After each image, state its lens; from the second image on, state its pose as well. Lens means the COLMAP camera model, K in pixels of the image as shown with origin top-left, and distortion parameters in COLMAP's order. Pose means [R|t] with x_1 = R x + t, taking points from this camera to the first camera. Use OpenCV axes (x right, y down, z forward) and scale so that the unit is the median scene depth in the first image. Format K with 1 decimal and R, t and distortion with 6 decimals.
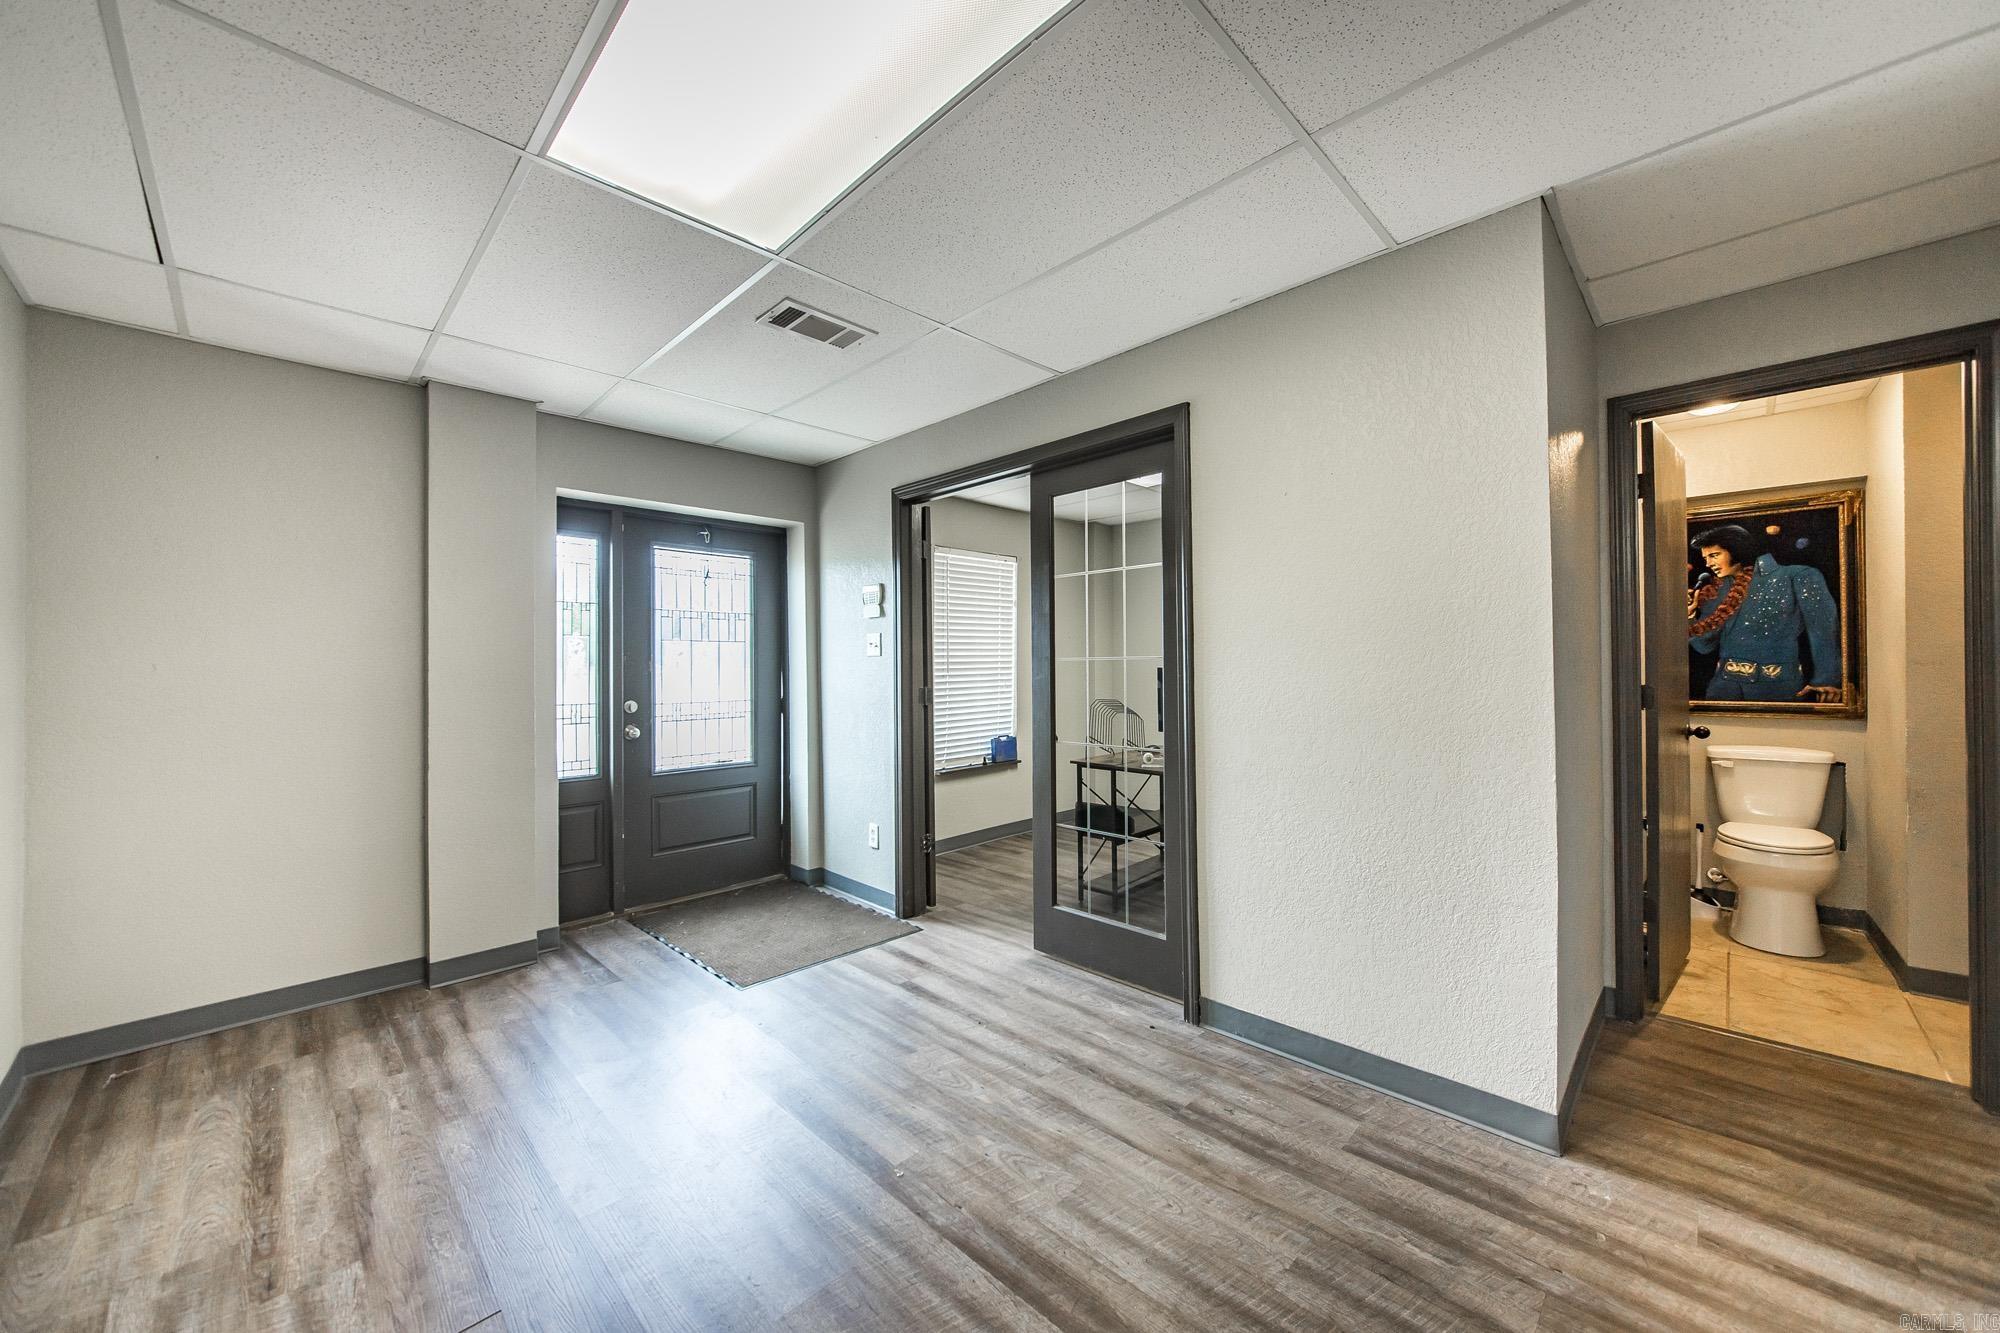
lens RADIAL K [[717.1, 0, 1005.5], [0, 717.1, 667.2], [0, 0, 1]] dist [-0.001534, 0.001229]
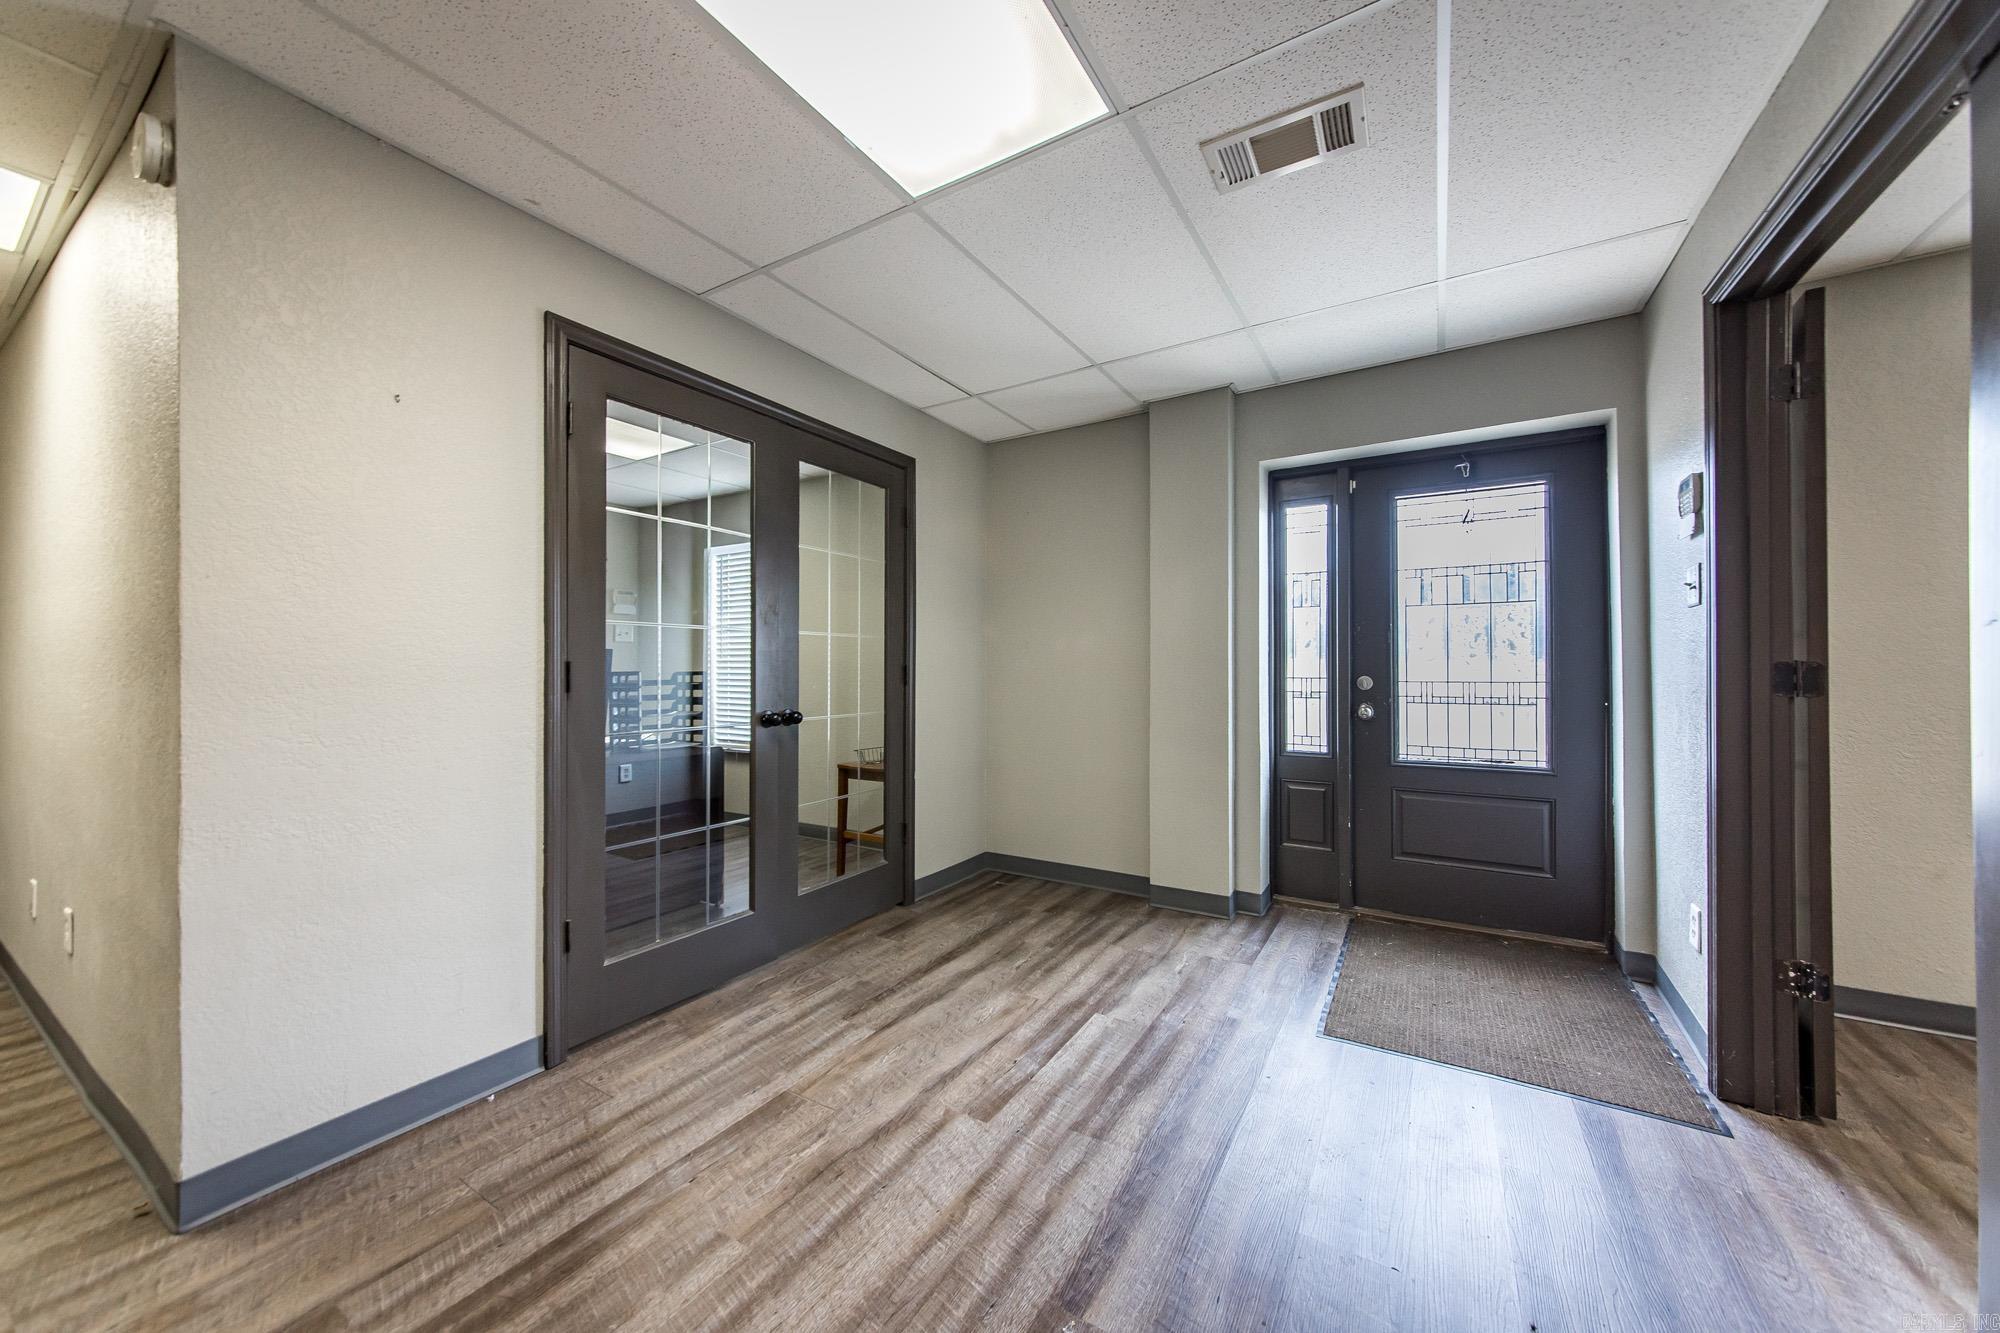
lens RADIAL K [[717.1, 0, 1019.7], [0, 717.1, 661.2], [0, 0, 1]] dist [-0.001534, 0.001229]
pose [[0.240304, -0.002145, -0.970695, 0.271325], [0.005727, 0.999983, -0.000792, 0.029934], [0.970681, -0.005368, 0.240313, 0.417360]]
